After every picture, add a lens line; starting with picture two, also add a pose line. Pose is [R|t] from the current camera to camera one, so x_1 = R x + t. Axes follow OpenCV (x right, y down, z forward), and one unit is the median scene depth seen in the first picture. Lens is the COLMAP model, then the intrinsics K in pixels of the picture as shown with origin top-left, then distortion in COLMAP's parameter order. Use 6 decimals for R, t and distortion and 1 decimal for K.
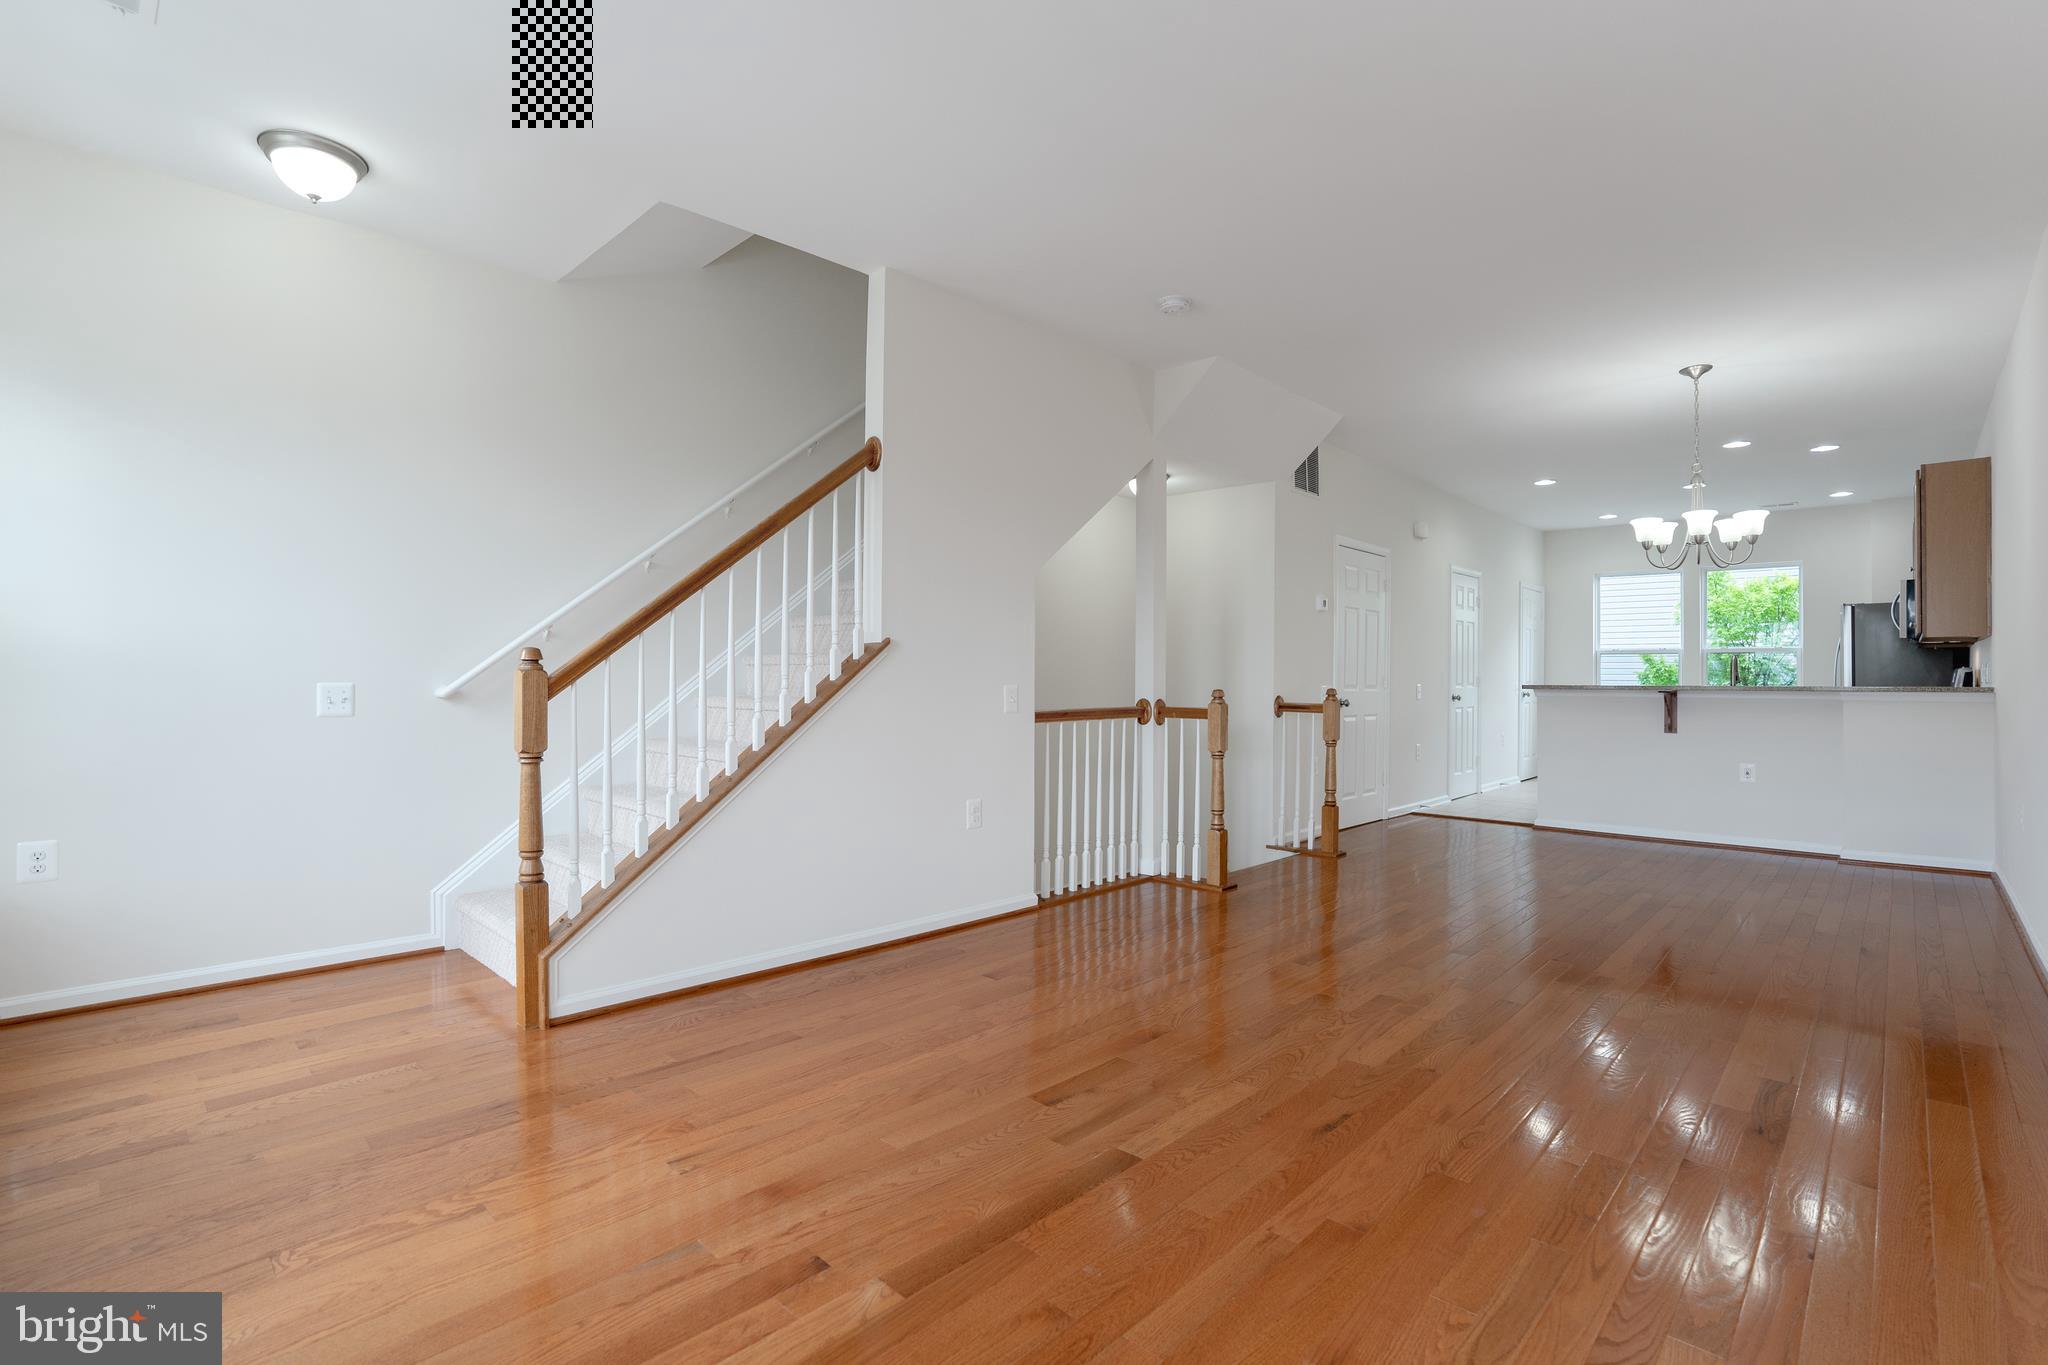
lens RADIAL K [[952.9, 0, 1033.3], [0, 952.9, 678.6], [0, 0, 1]] dist [-0.073087, 0.029447]
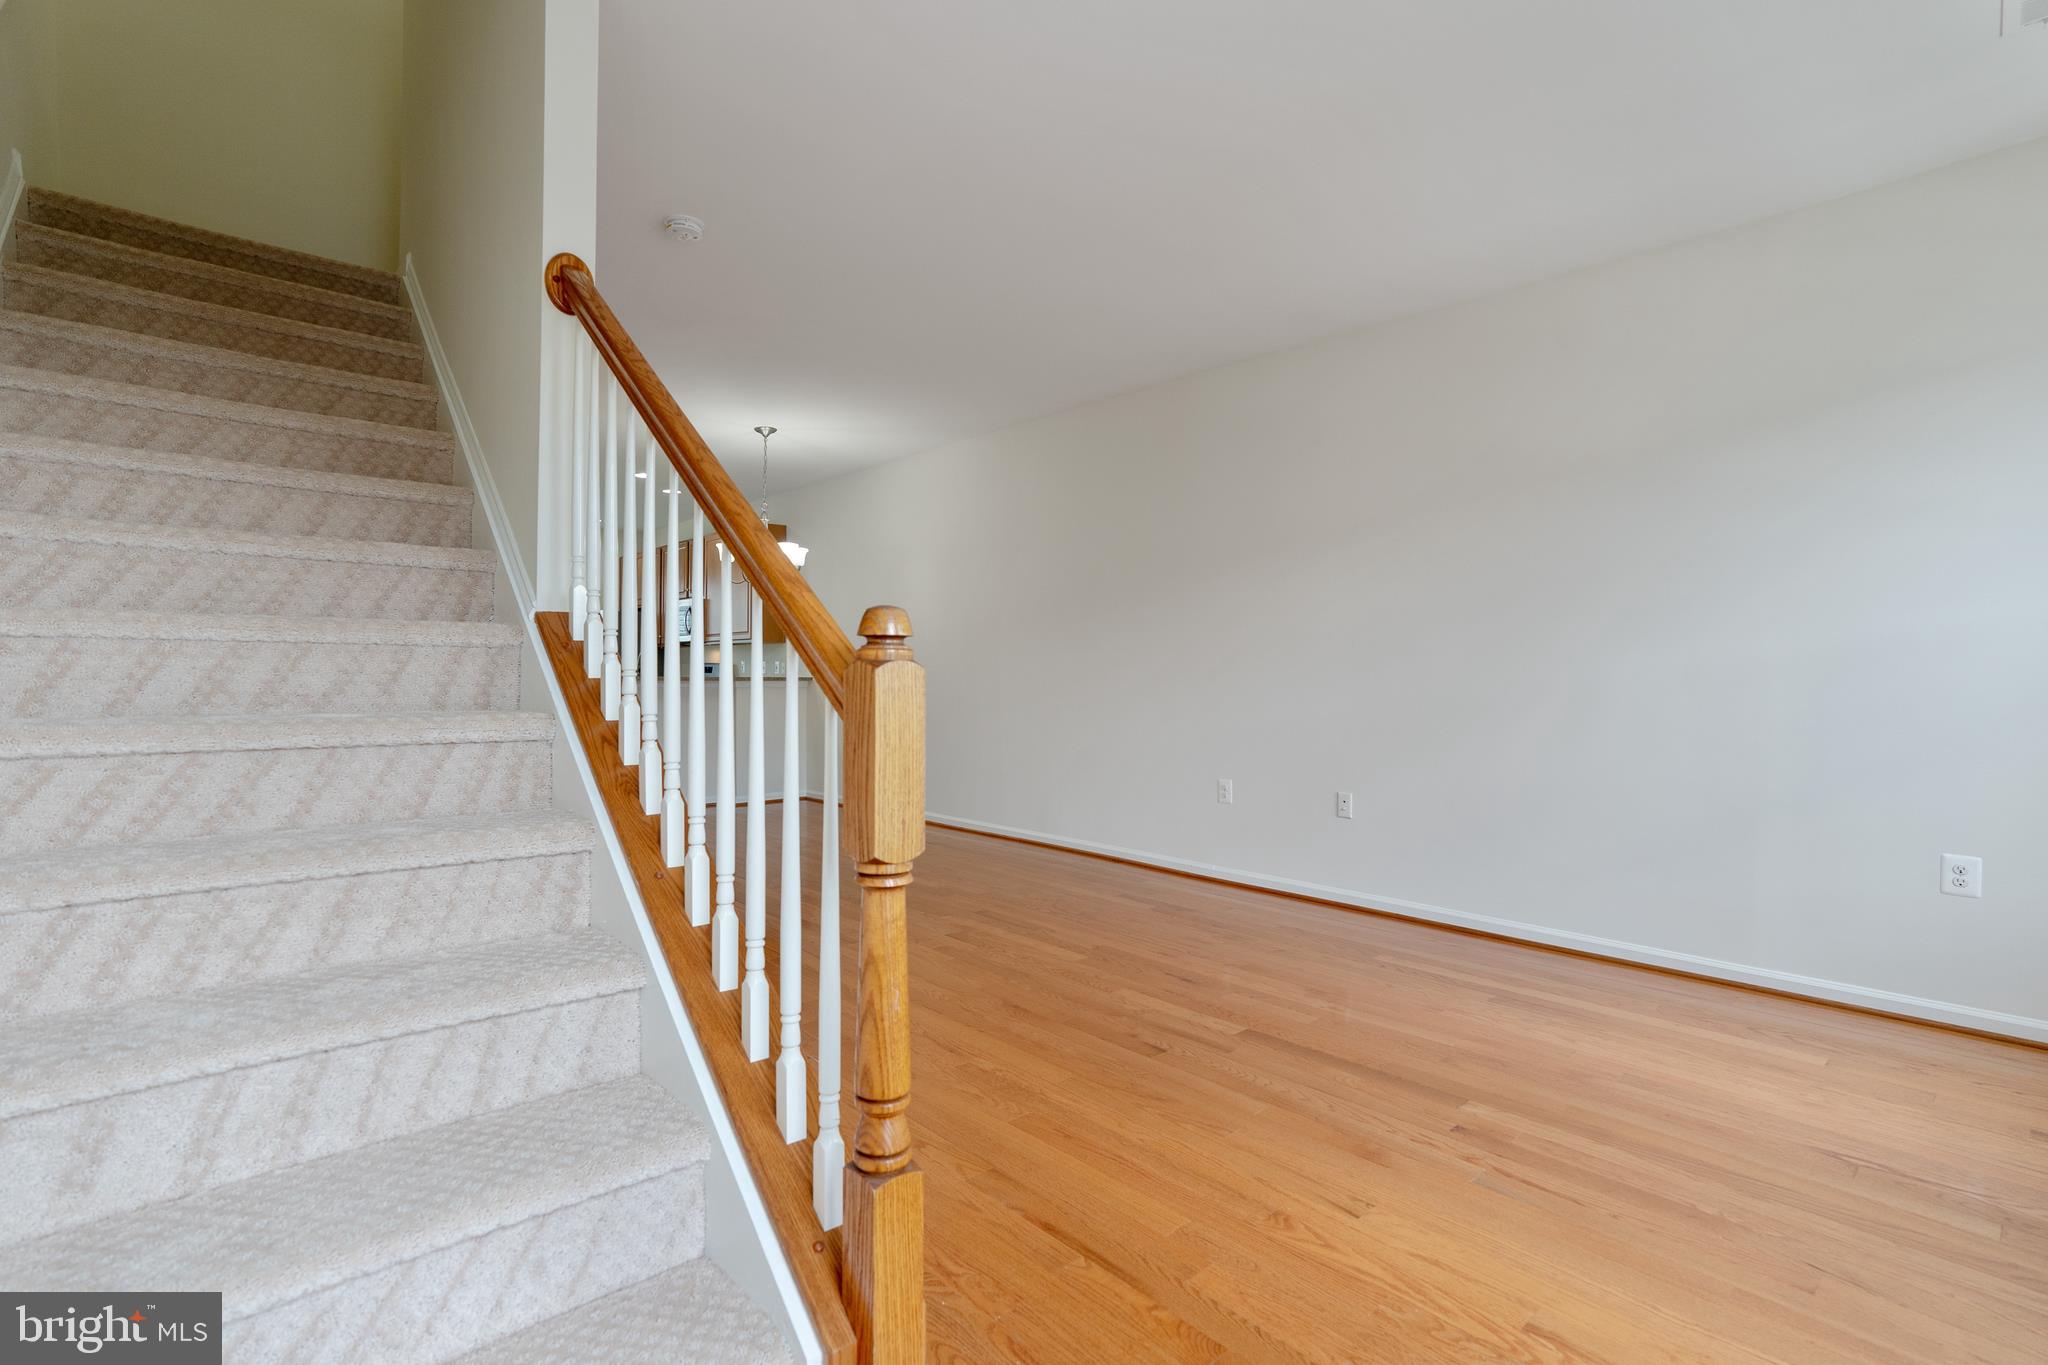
lens RADIAL K [[952.9, 0, 1033.3], [0, 952.9, 678.6], [0, 0, 1]] dist [-0.073087, 0.029447]
pose [[0.086513, -0.004434, 0.996241, -1.143260], [0.001436, 0.999990, 0.004326, 0.005477], [-0.996250, 0.001057, 0.086519, 1.087383]]
